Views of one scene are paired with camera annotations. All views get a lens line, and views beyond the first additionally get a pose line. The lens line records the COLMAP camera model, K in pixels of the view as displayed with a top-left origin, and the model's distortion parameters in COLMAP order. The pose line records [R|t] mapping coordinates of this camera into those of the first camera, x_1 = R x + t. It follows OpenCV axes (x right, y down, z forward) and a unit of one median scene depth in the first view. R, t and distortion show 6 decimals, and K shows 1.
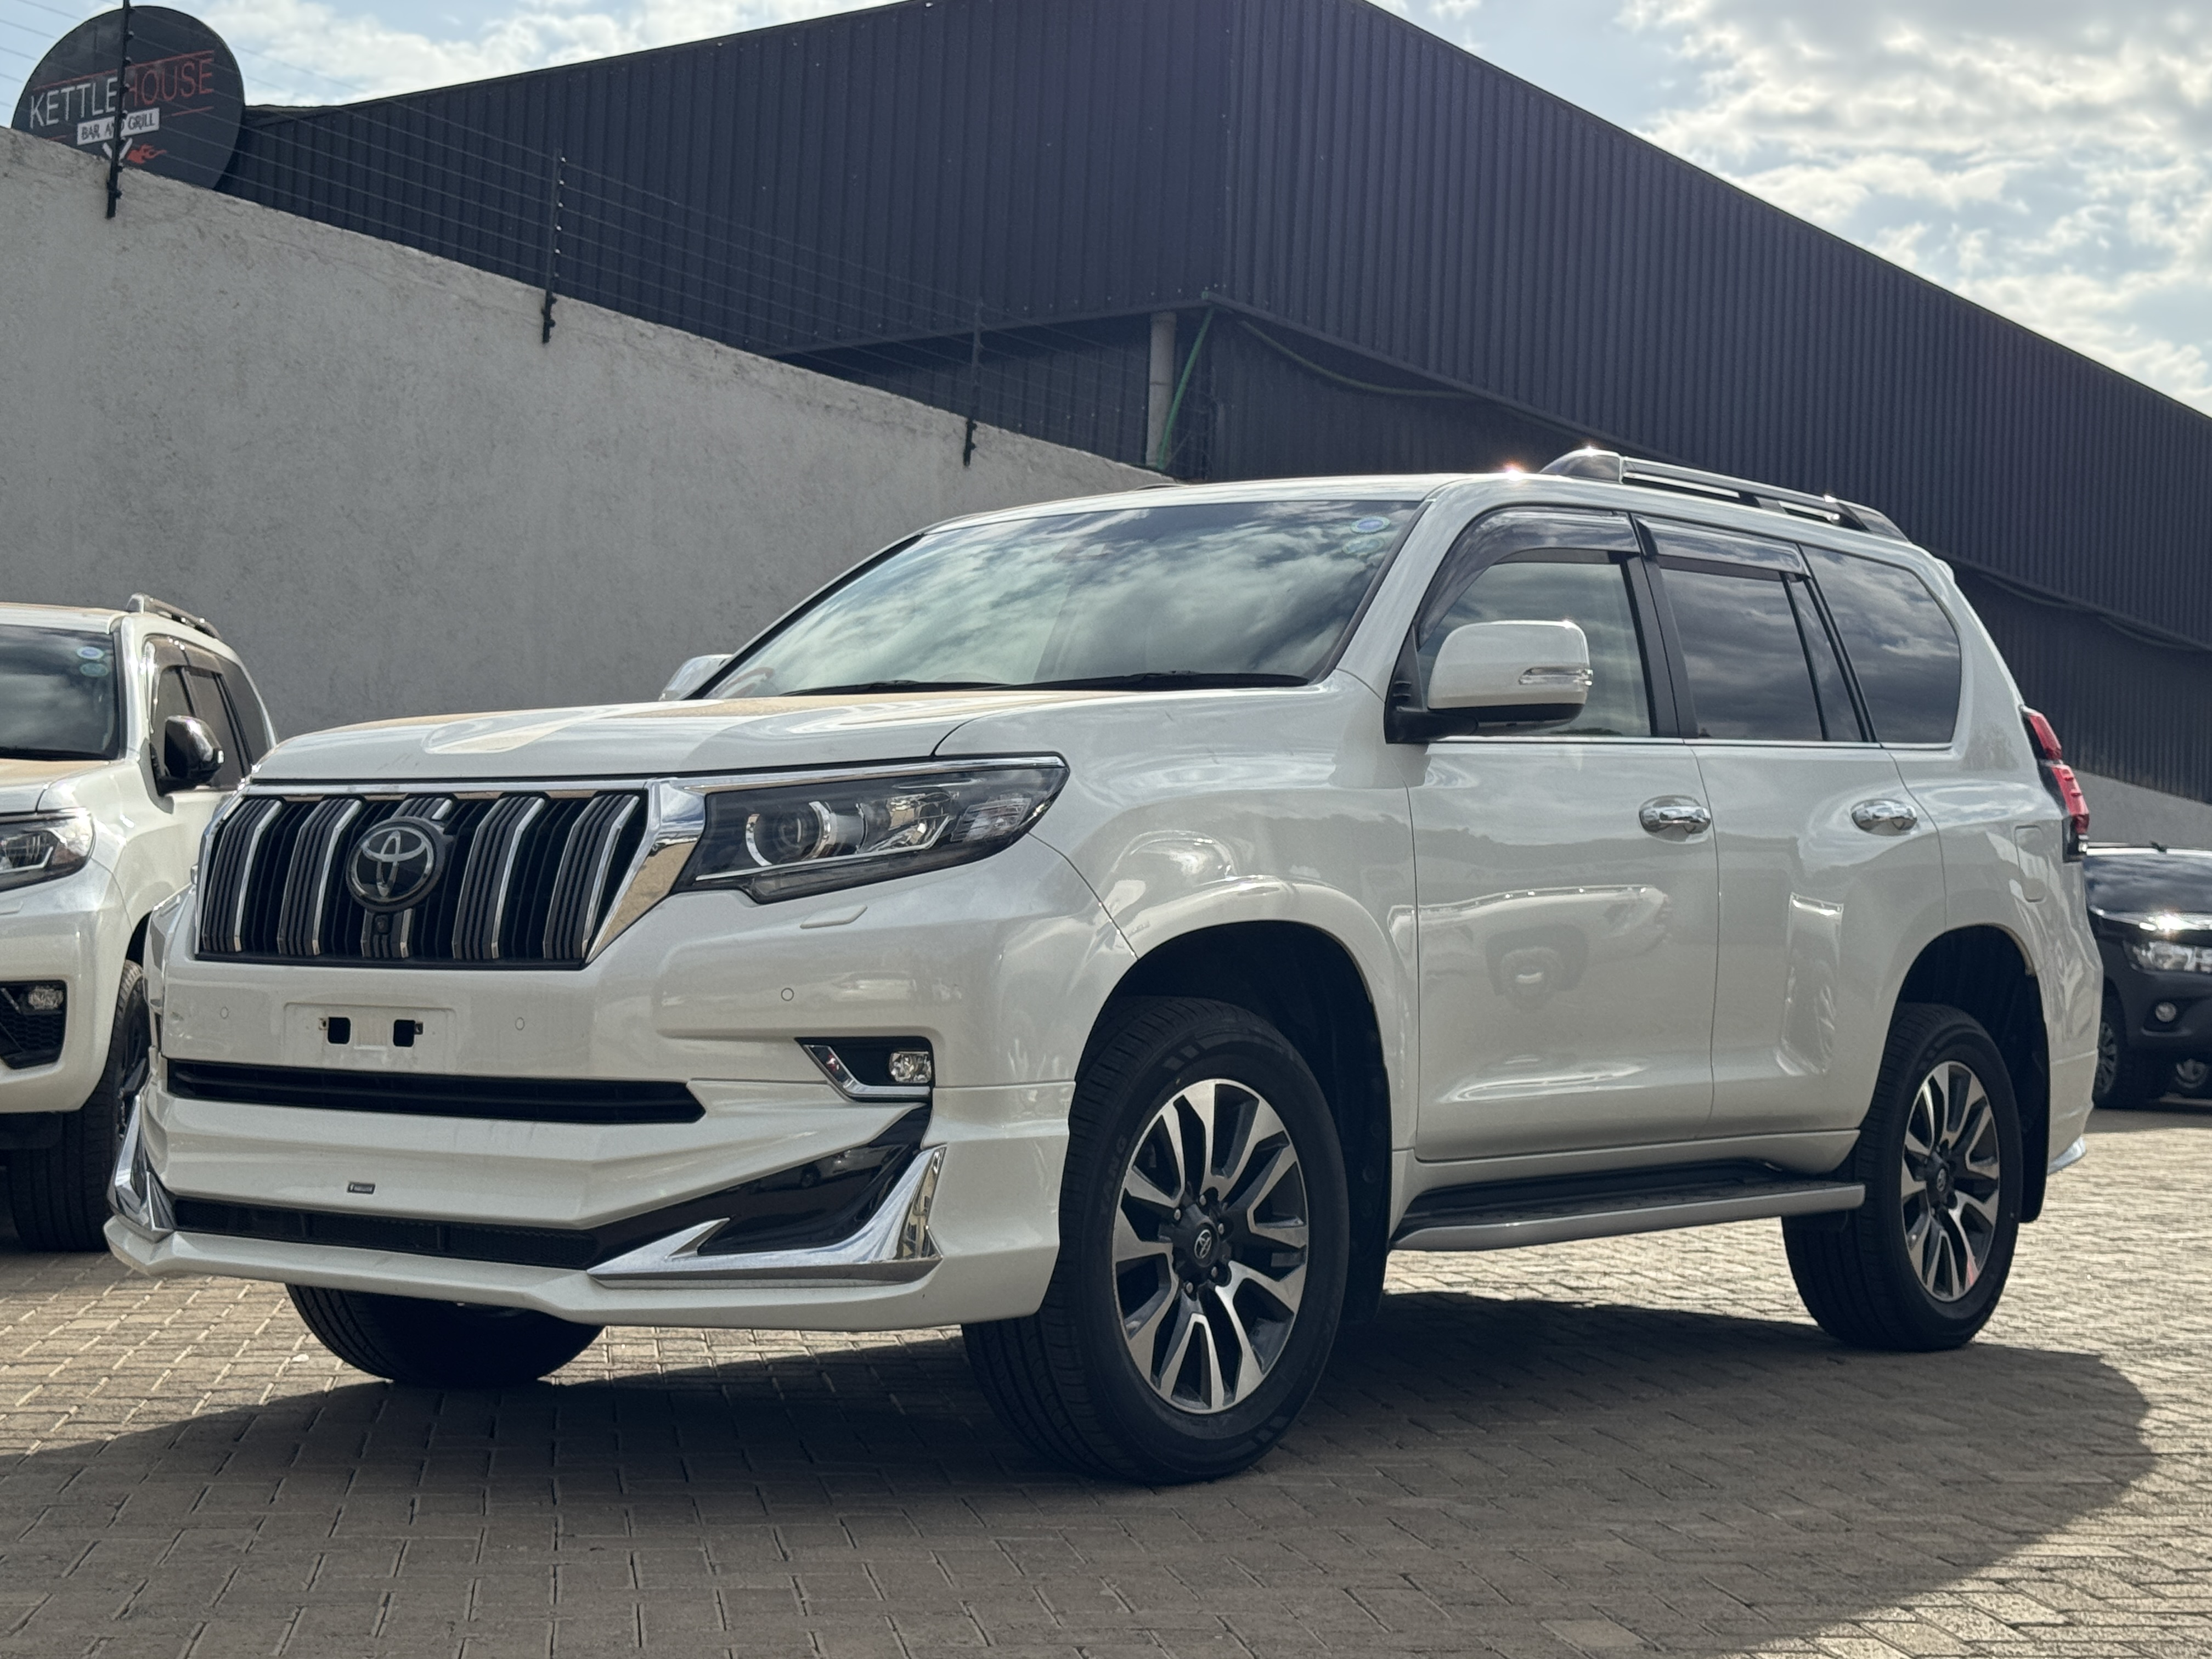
lens RADIAL K [[3591.4, 0, 1105.9], [0, 3591.4, 830.1], [0, 0, 1]] dist [0.039121, 0.000000]
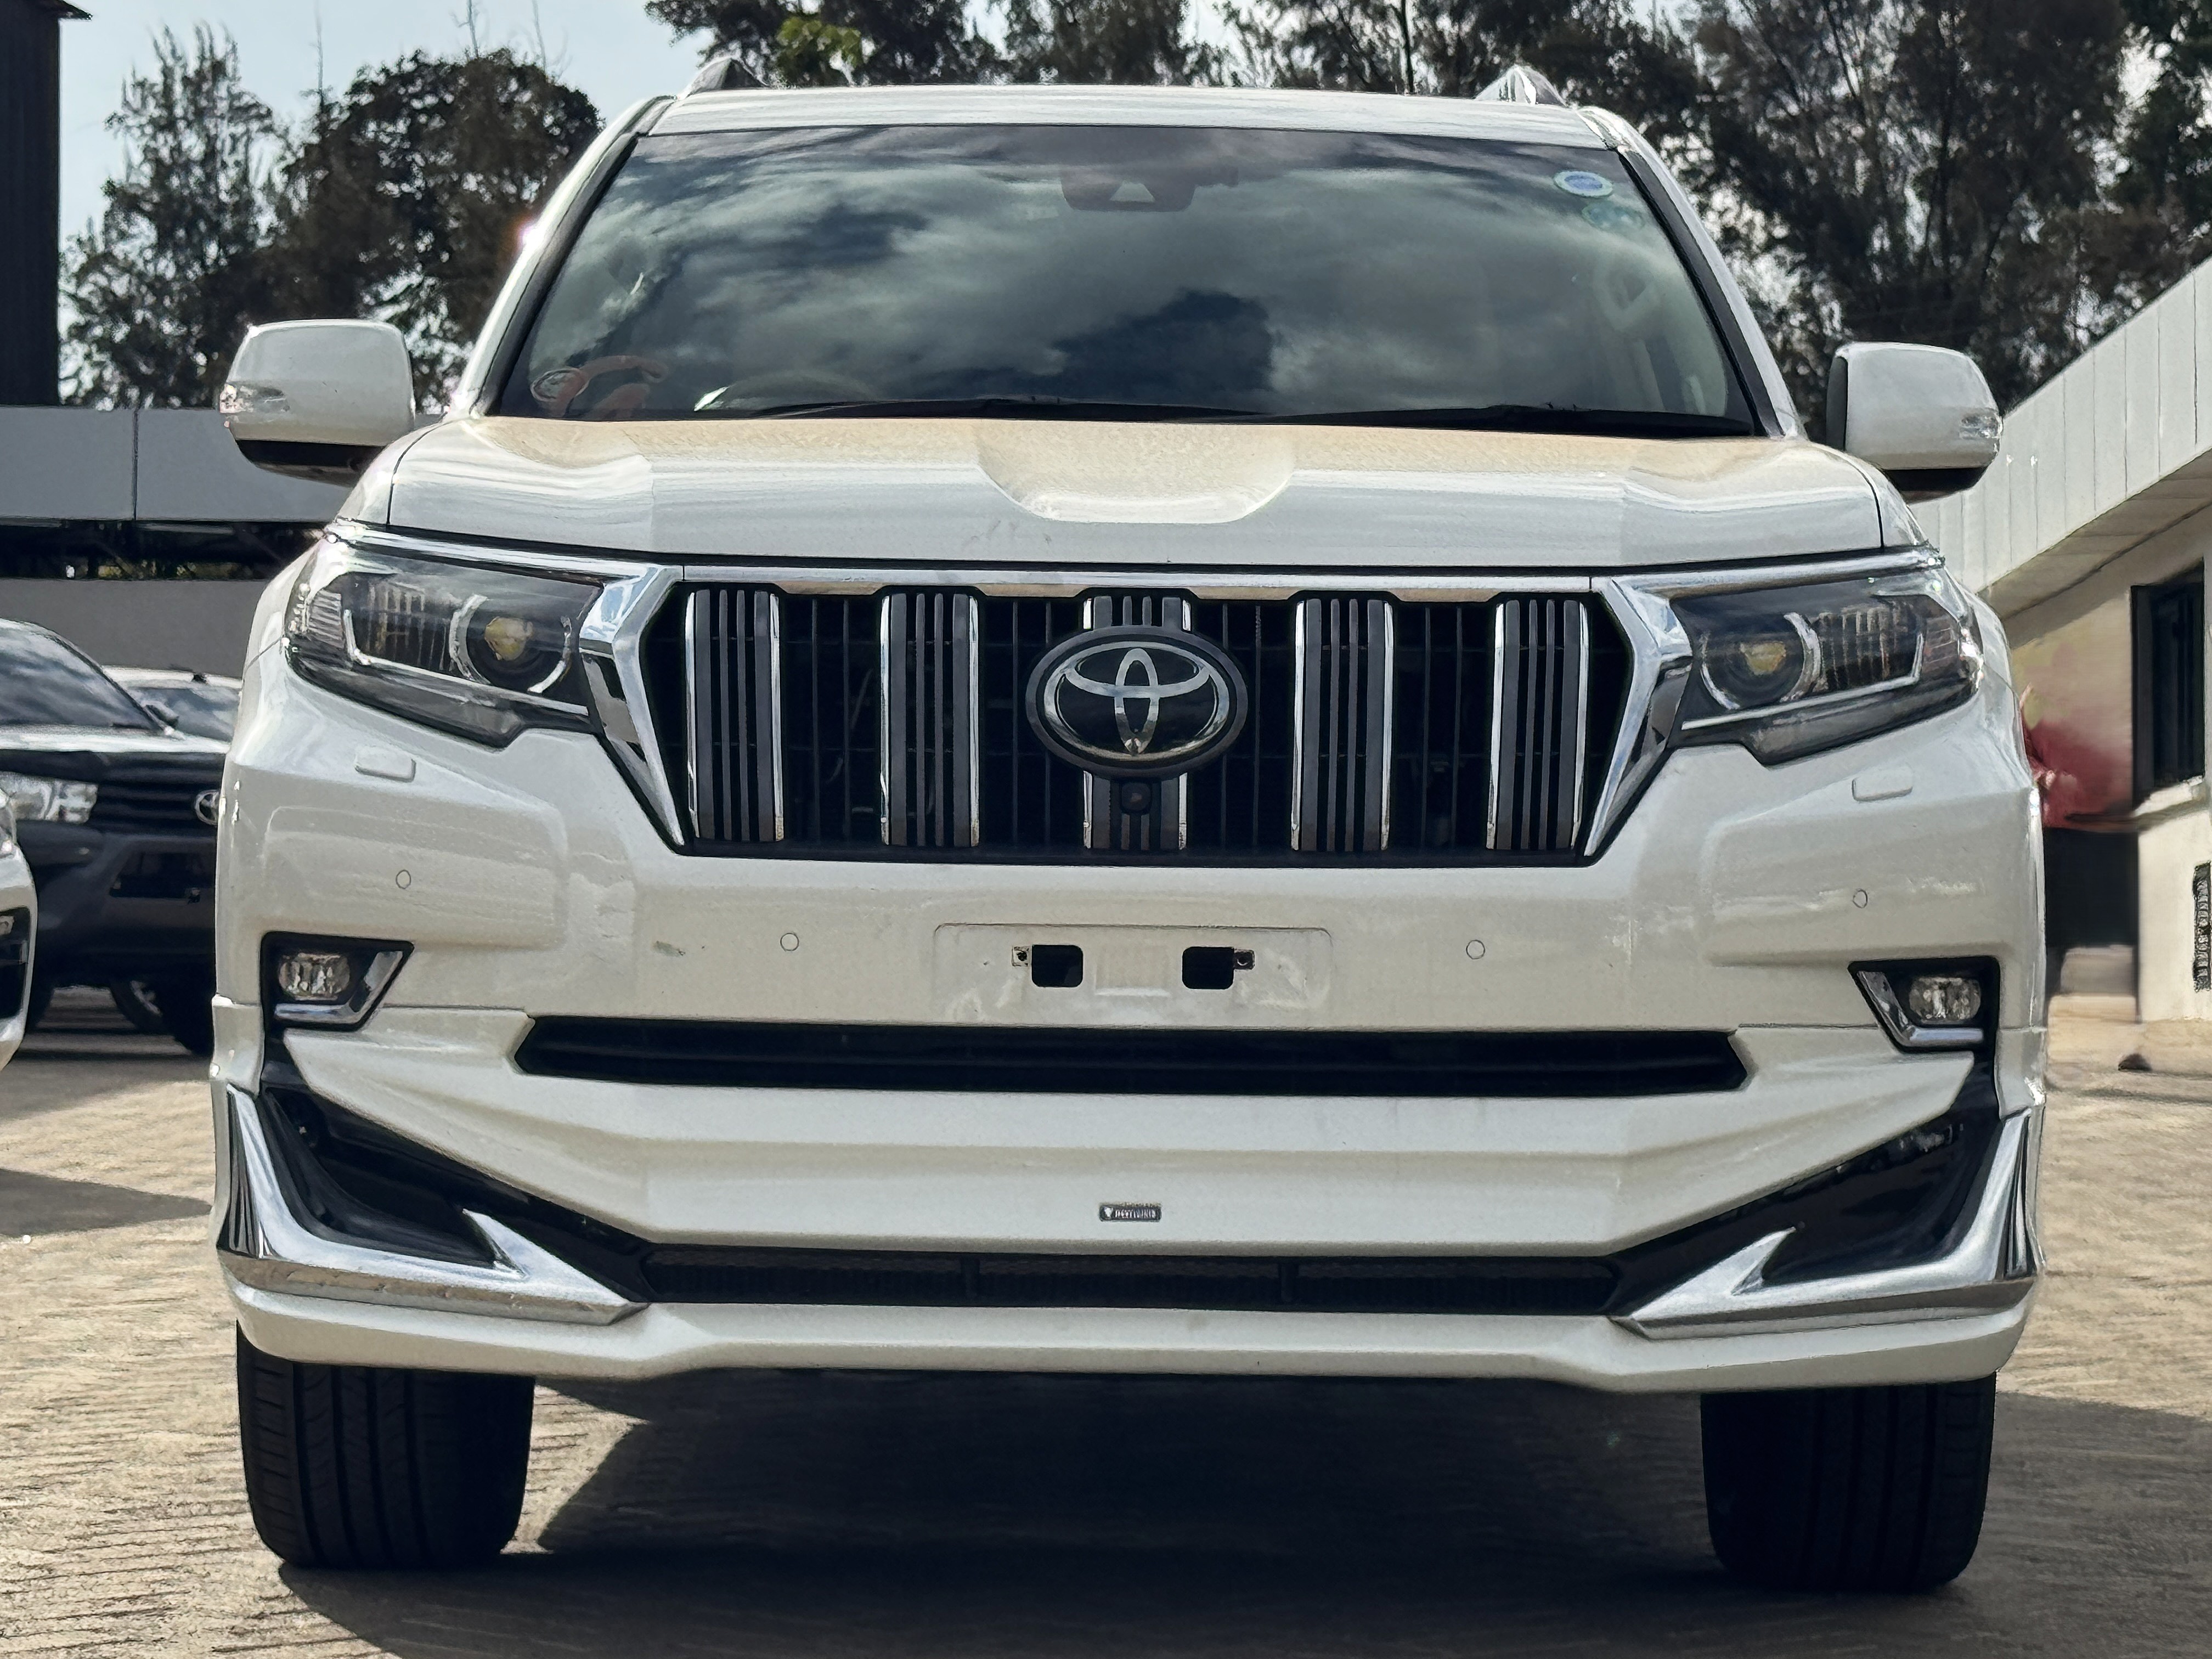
lens RADIAL K [[6584.2, 0, 1105.8], [0, 6584.2, 828.7], [0, 0, 1]] dist [-0.018512, 0.000000]
pose [[0.830394, -0.008365, 0.557114, -0.866476], [-0.014650, 0.999214, 0.036840, -0.011002], [-0.556984, -0.038753, 0.829618, 0.042060]]
